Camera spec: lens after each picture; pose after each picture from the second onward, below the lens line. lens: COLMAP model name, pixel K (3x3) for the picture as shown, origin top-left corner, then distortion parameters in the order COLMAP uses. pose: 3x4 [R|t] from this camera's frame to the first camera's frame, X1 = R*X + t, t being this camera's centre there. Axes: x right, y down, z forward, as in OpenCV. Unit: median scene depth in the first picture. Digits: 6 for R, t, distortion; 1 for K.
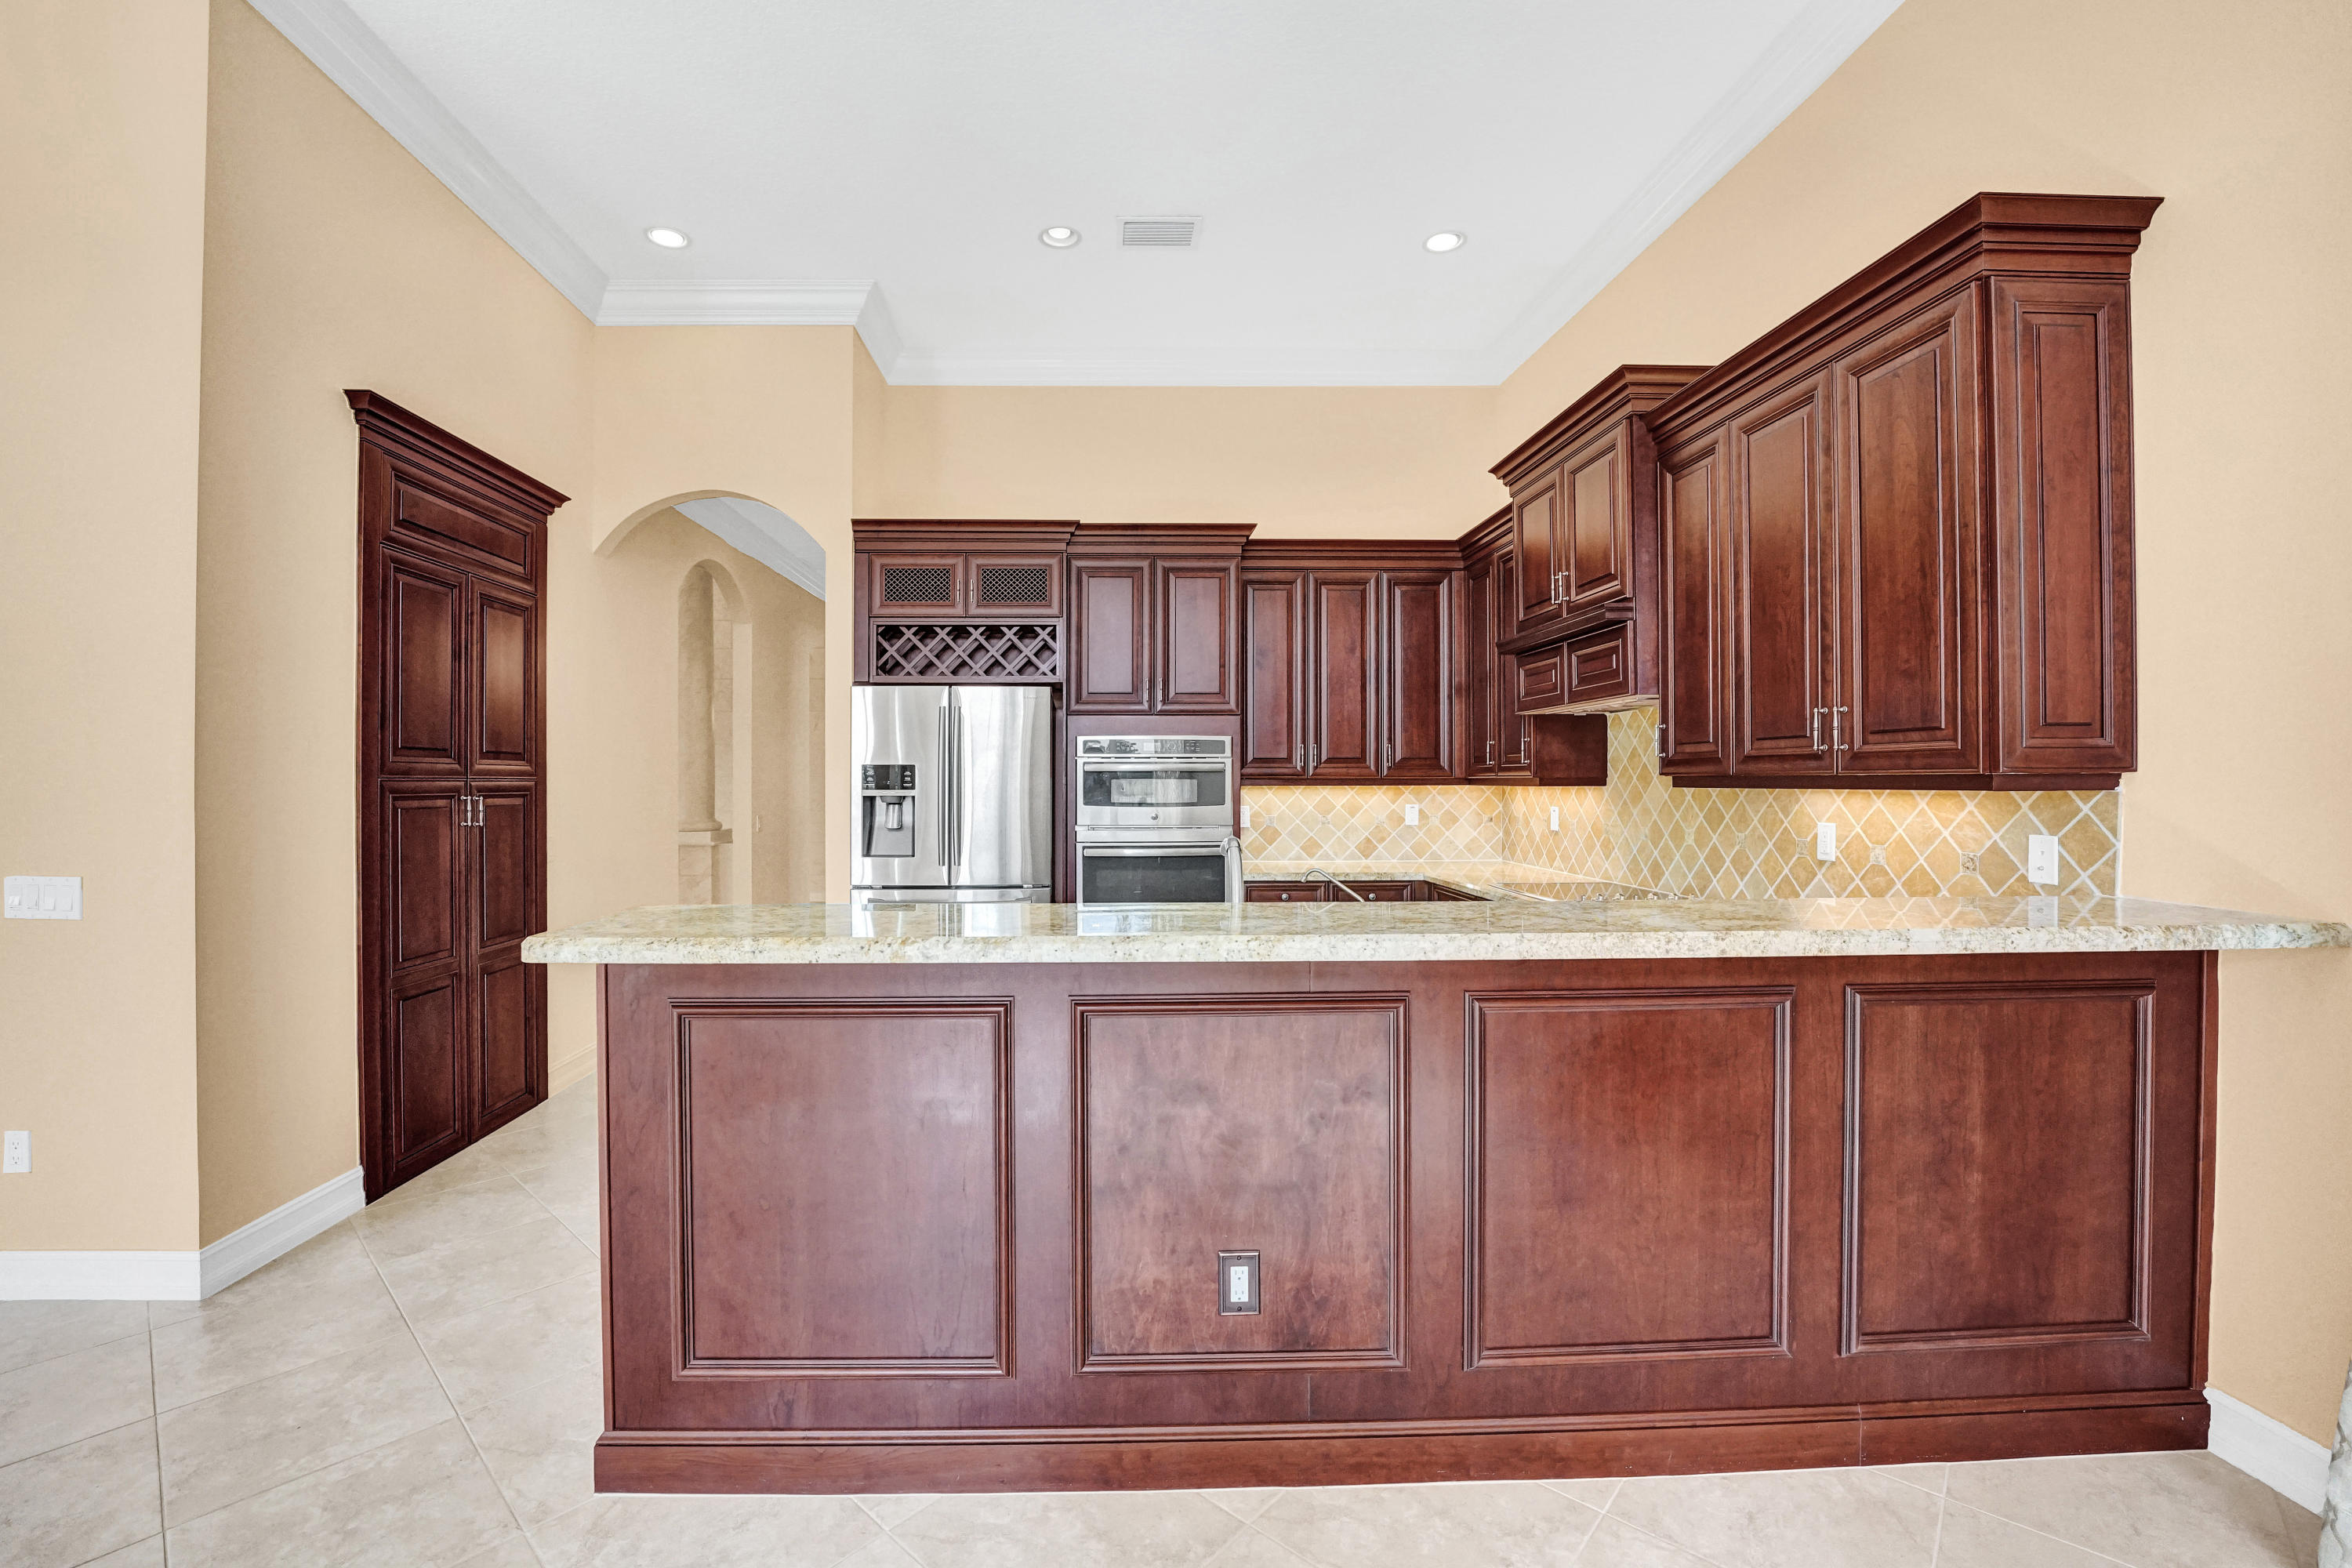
lens RADIAL K [[969.8, 0, 1178.7], [0, 969.8, 779.4], [0, 0, 1]] dist [-0.017995, -0.000005]
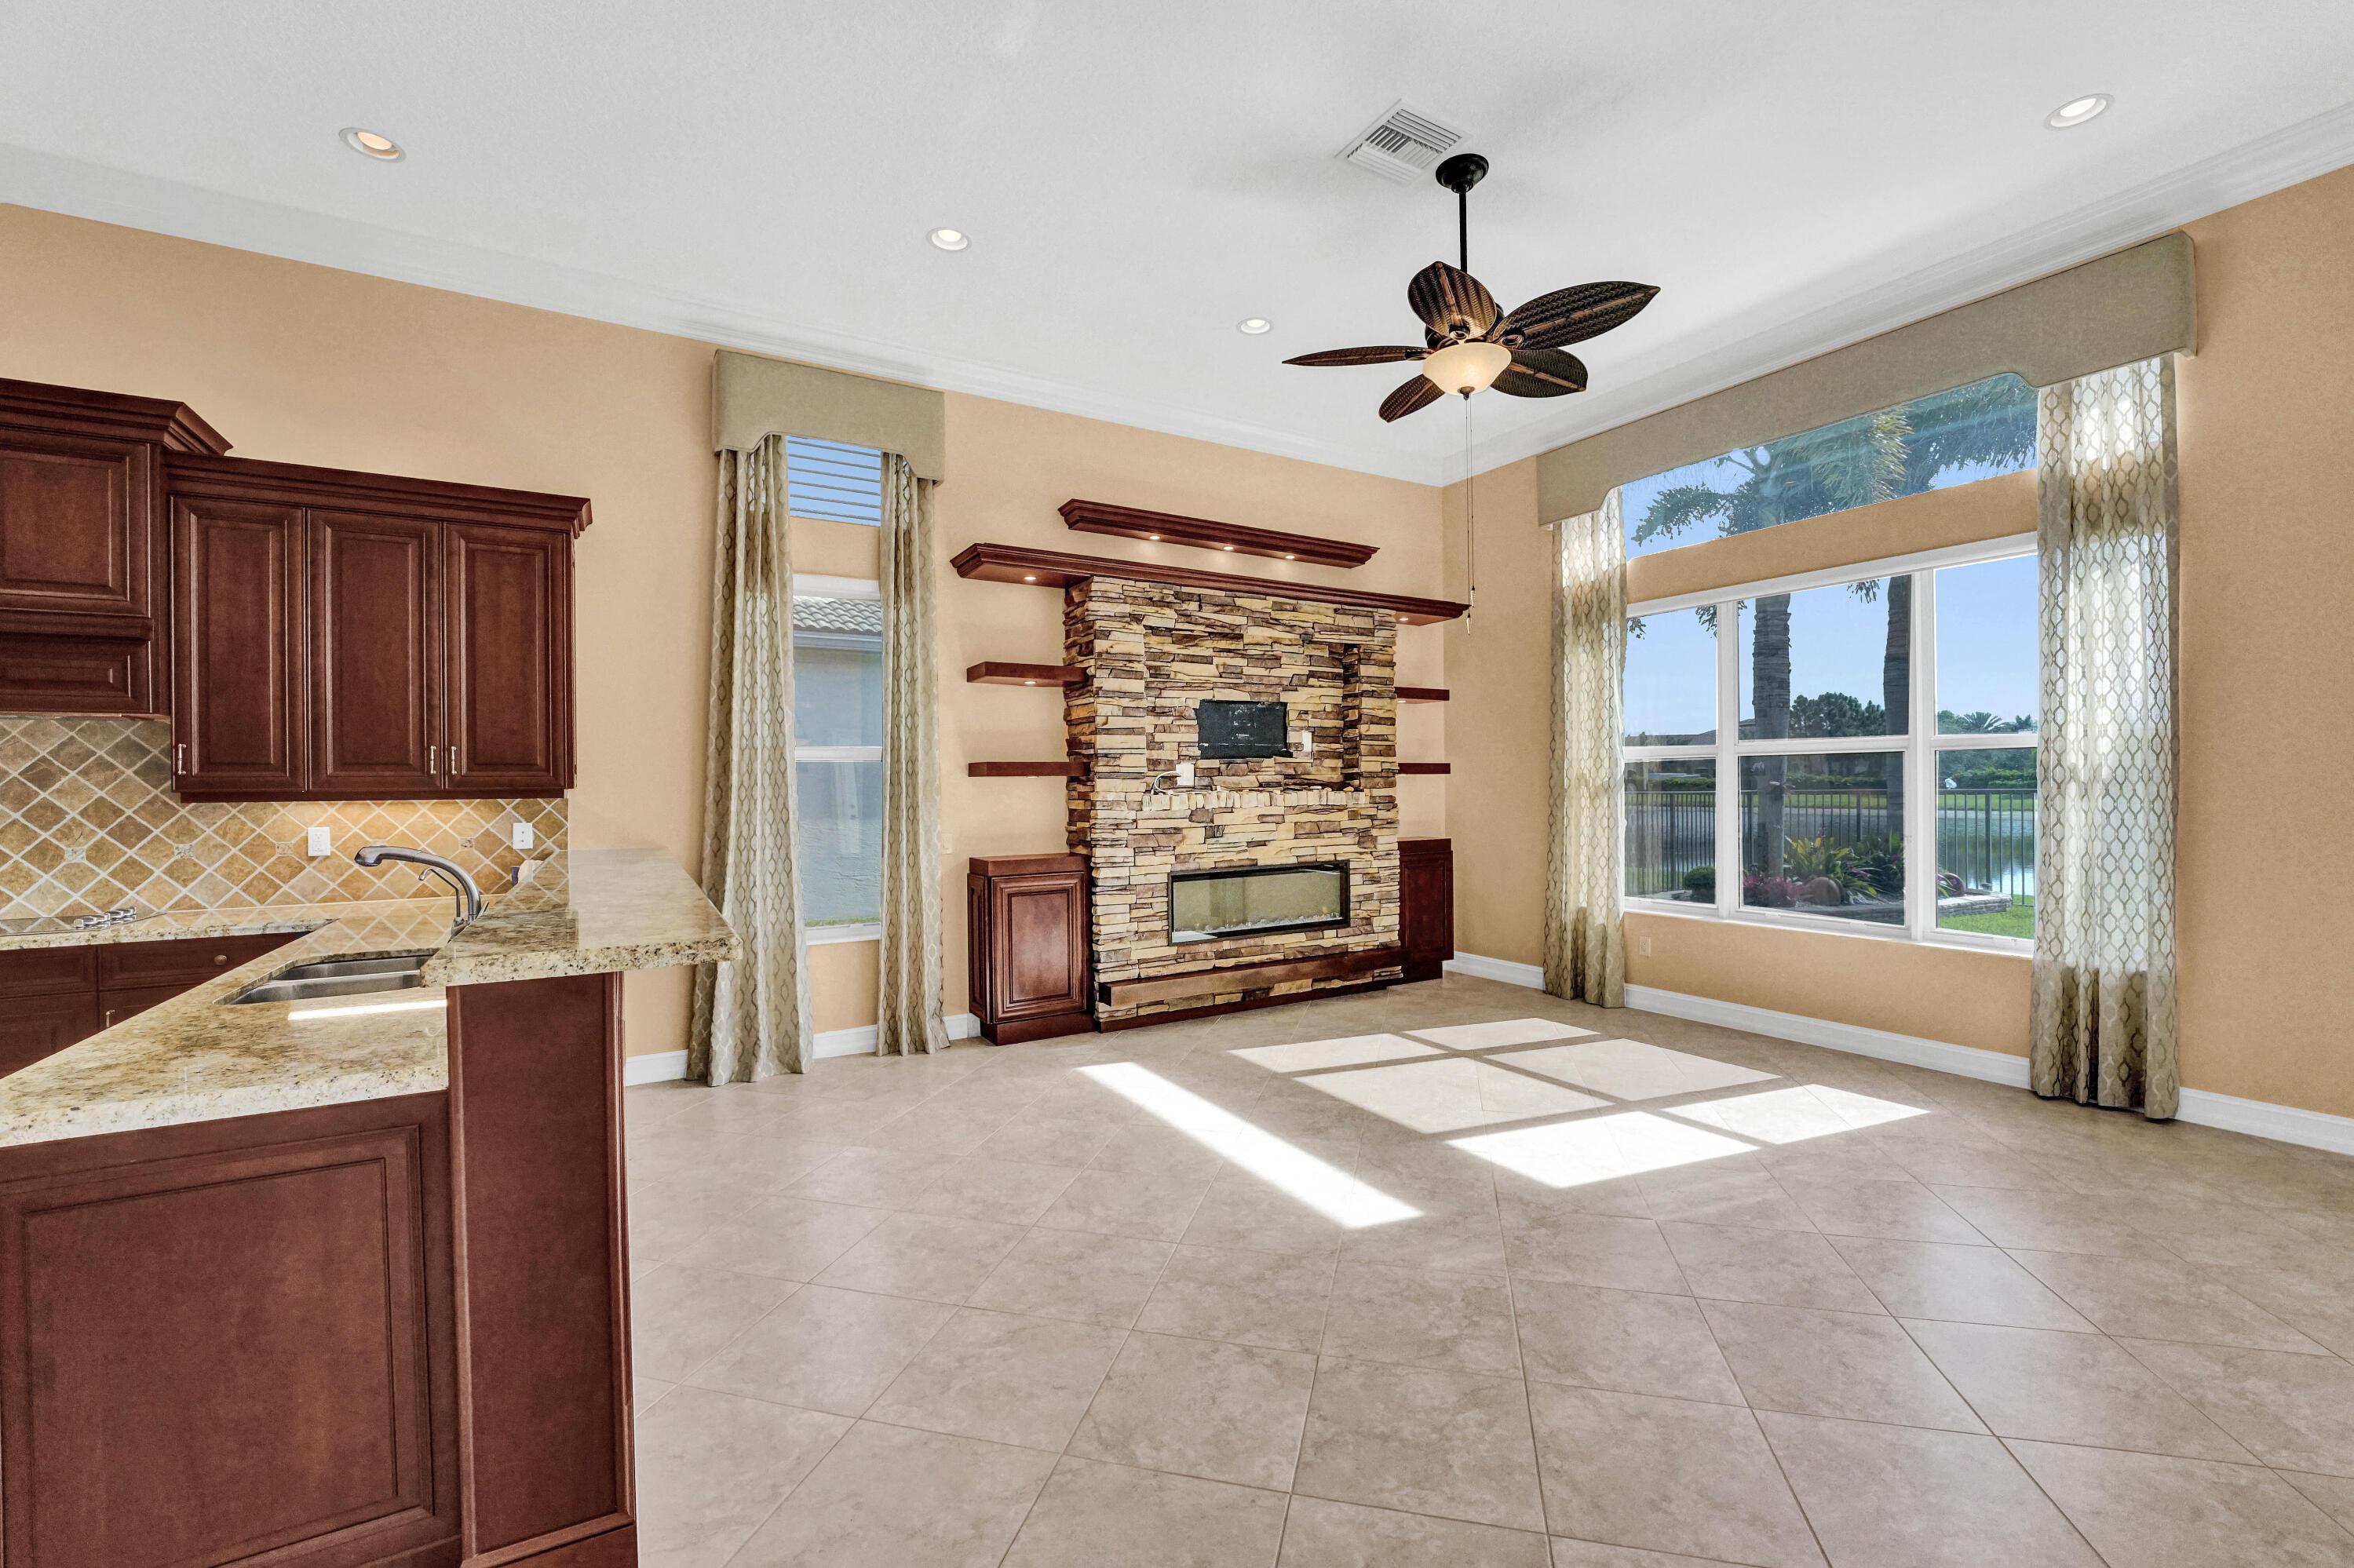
lens RADIAL K [[970.6, 0, 1200.0], [0, 970.6, 790.4], [0, 0, 1]] dist [-0.017995, -0.000005]
pose [[-0.425738, -0.005863, 0.904827, -1.254057], [0.004717, 0.999951, 0.008699, -0.013362], [-0.904834, 0.007972, -0.425690, 0.574303]]
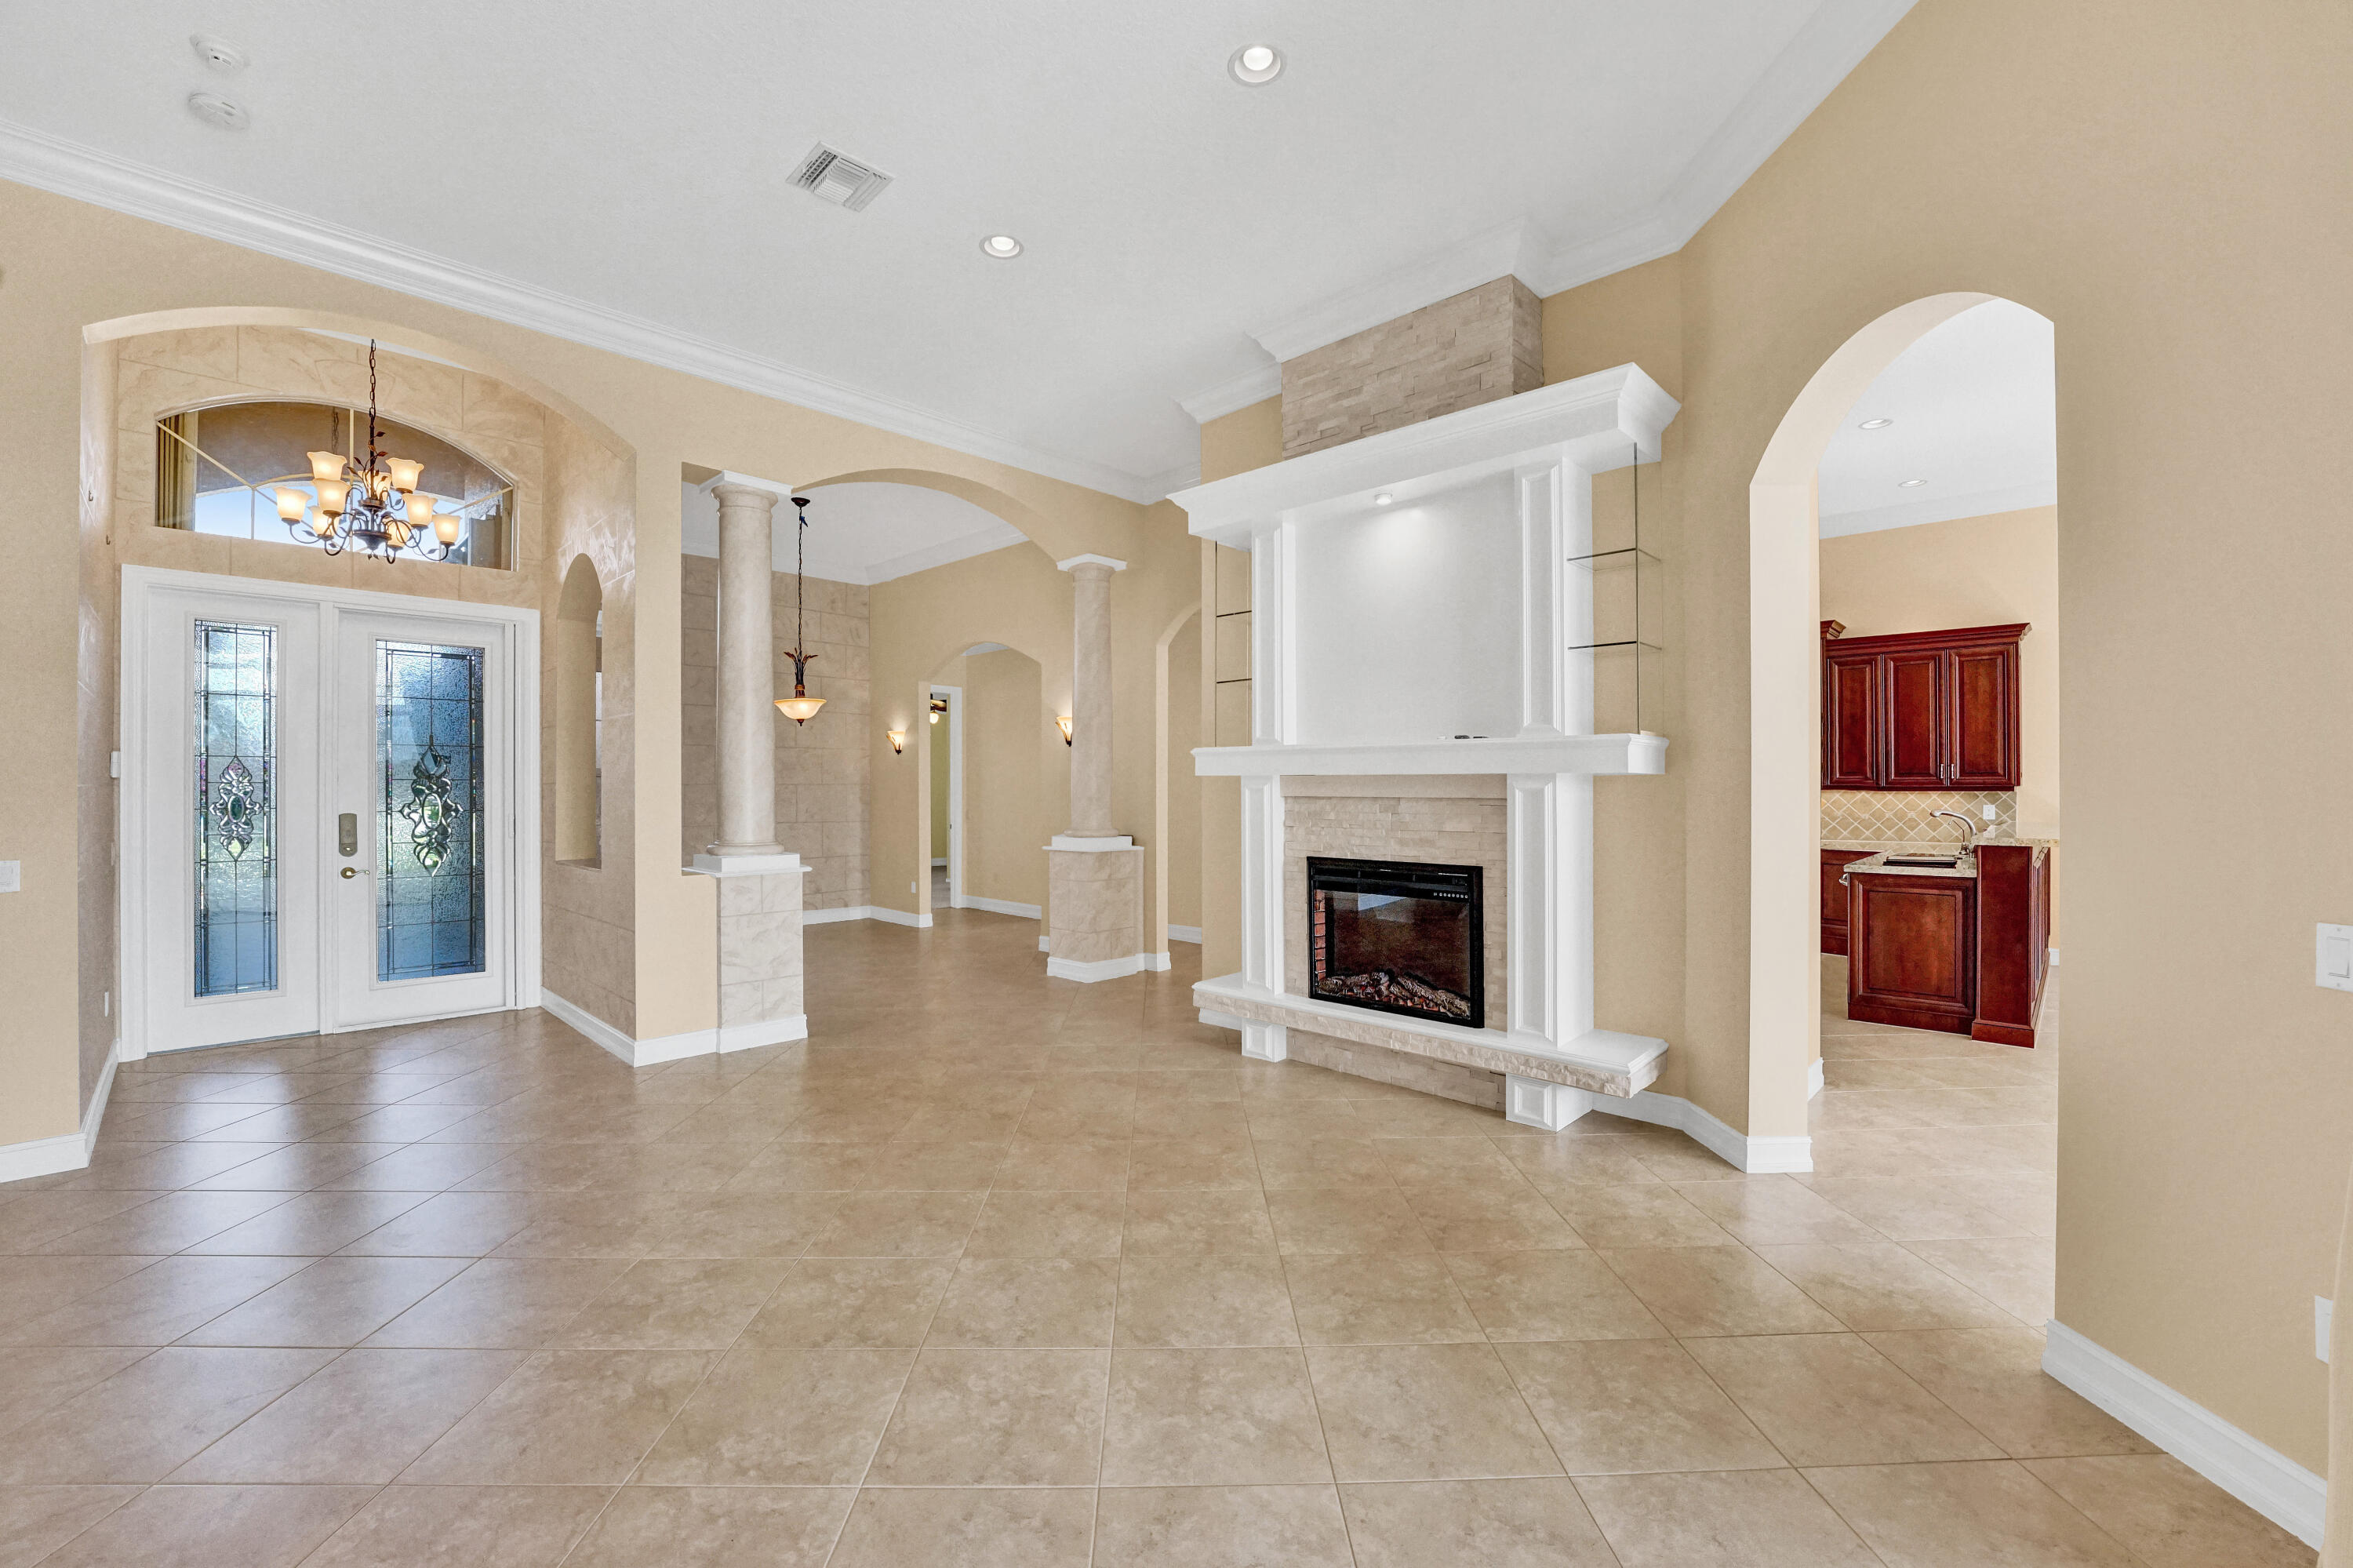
lens RADIAL K [[970.3, 0, 1194.7], [0, 970.3, 782.4], [0, 0, 1]] dist [-0.017995, -0.000005]
pose [[0.752875, -0.003042, 0.658157, -3.133598], [0.004674, 0.999989, -0.000724, -0.028425], [-0.658147, 0.003621, 0.752881, 0.299629]]
